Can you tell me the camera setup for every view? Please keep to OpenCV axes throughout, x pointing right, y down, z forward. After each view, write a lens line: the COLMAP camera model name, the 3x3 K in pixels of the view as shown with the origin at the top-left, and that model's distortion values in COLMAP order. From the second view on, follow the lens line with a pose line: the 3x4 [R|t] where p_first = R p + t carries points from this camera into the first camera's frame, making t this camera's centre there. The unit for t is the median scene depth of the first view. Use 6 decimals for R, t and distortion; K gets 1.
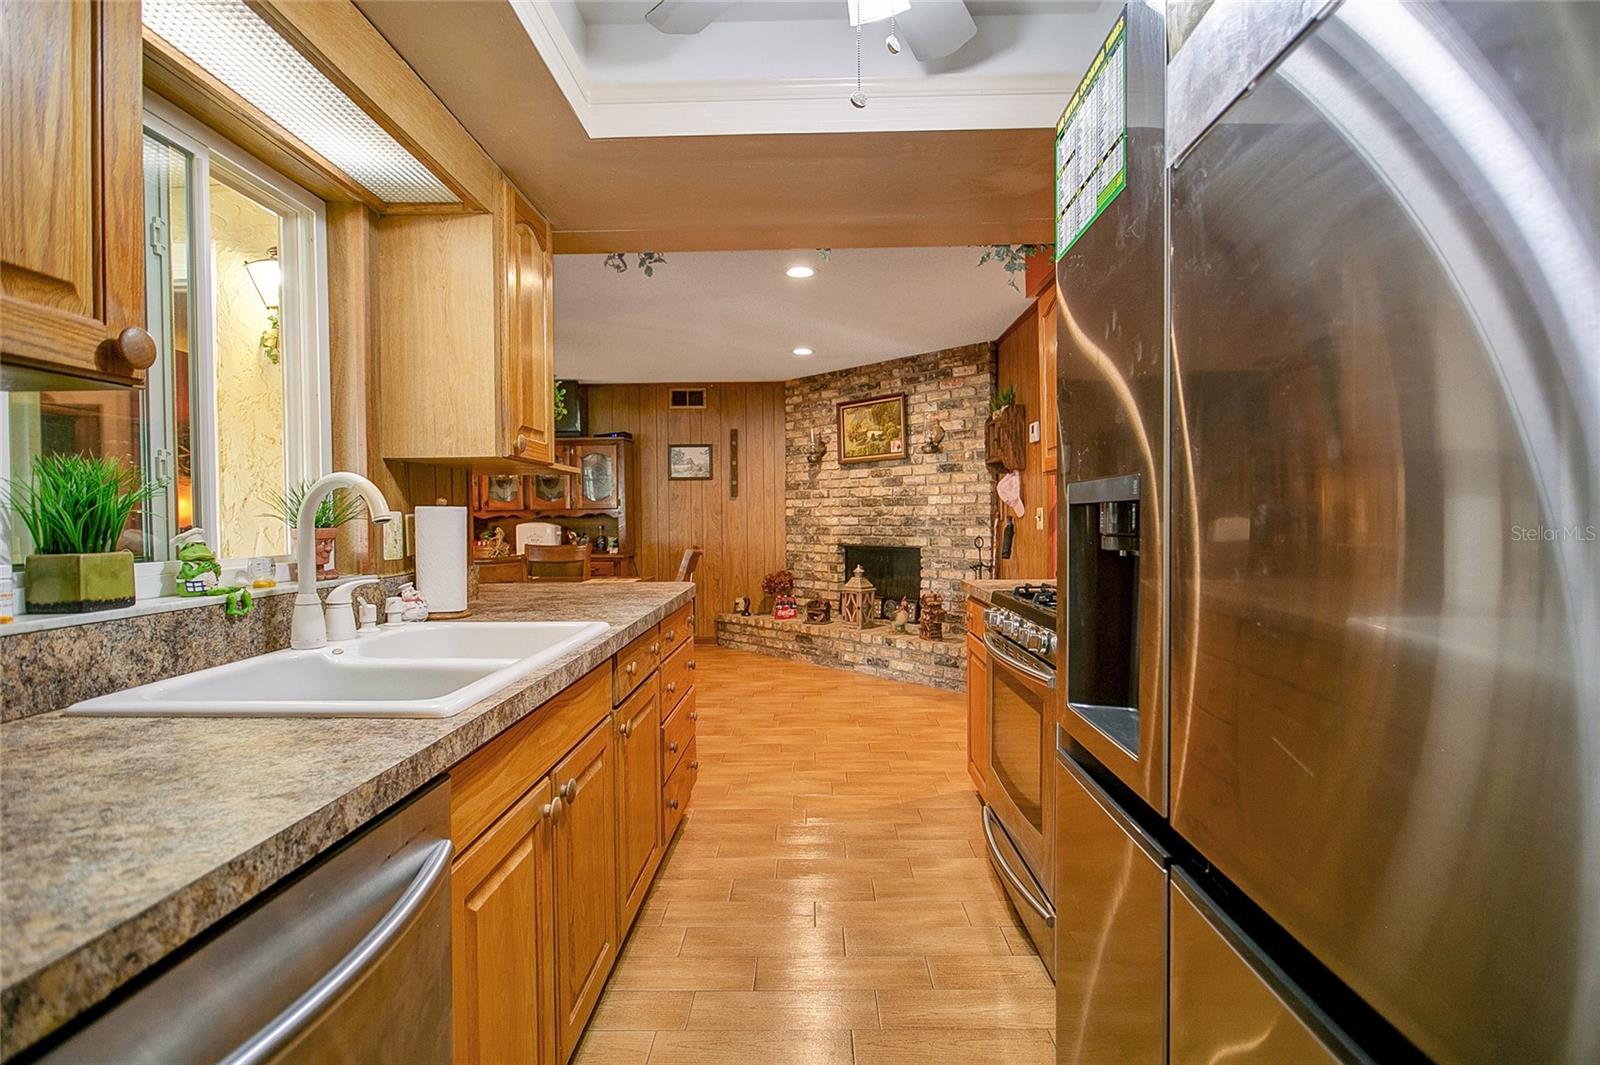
lens RADIAL K [[792.1, 0, 826.3], [0, 792.1, 524.2], [0, 0, 1]] dist [-0.023805, 0.004914]
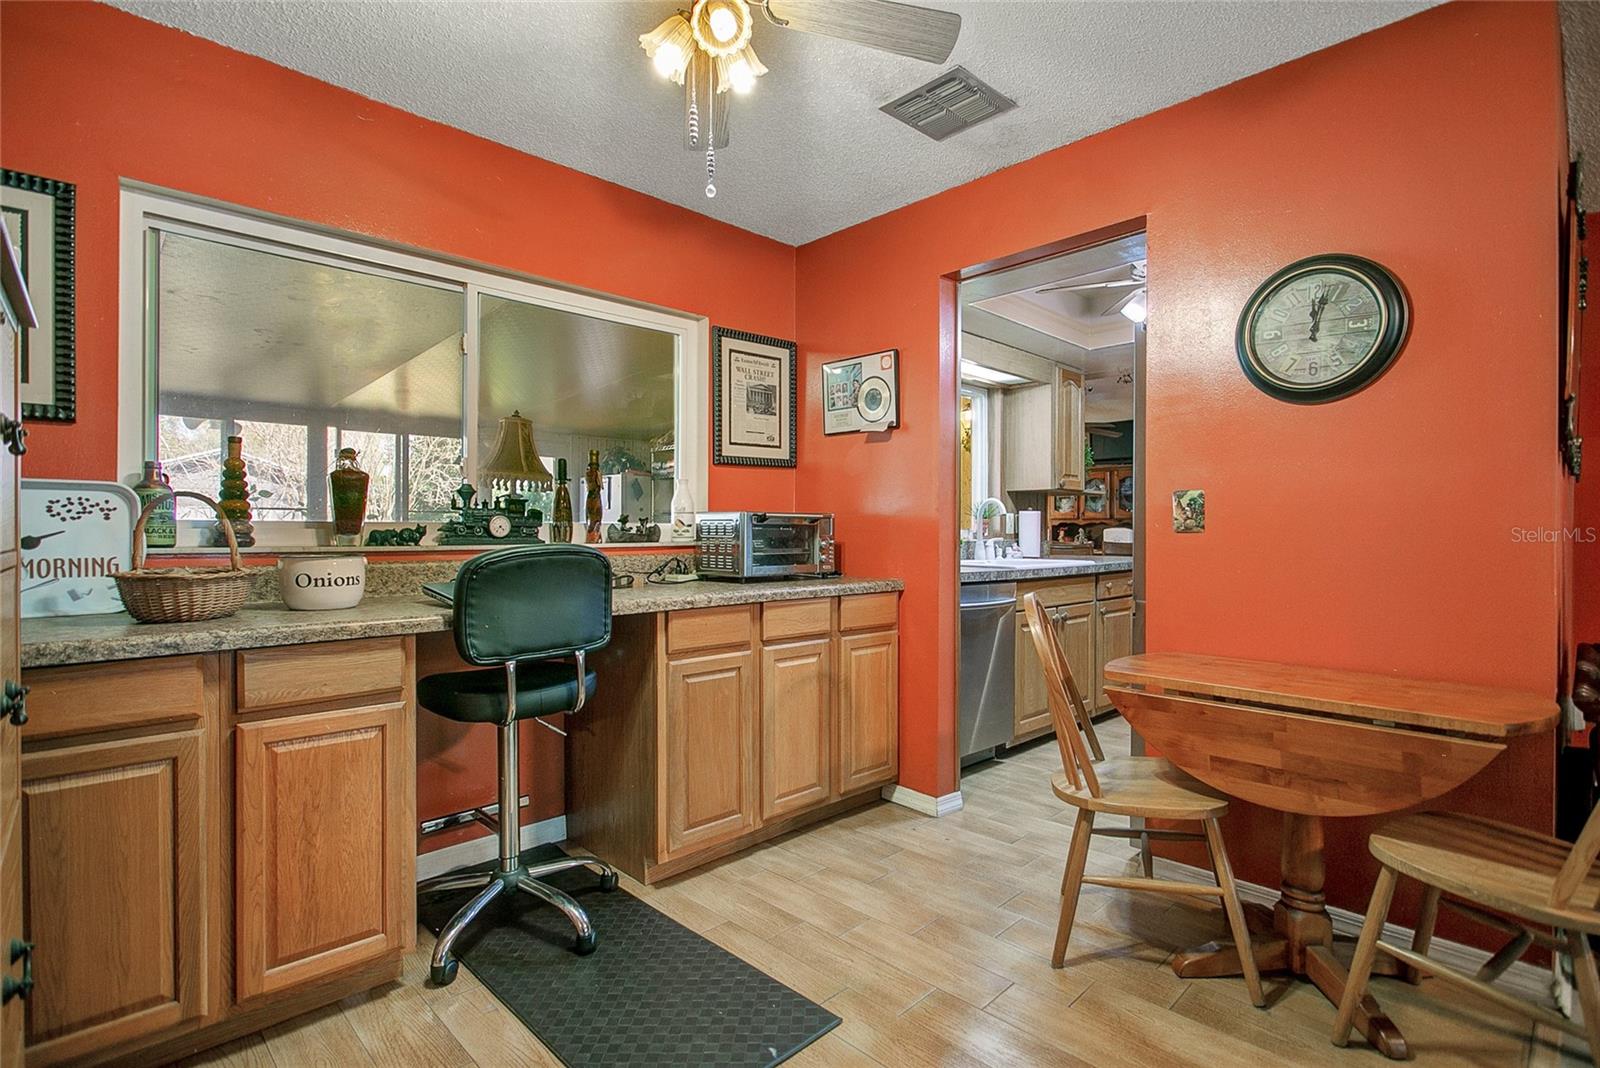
lens RADIAL K [[792.1, 0, 813.3], [0, 792.1, 532.1], [0, 0, 1]] dist [-0.023805, 0.004914]
pose [[0.716137, 0.013812, -0.697823, 0.206303], [-0.018904, 0.999821, 0.000389, 0.015277], [0.697704, 0.012913, 0.716270, -0.335820]]
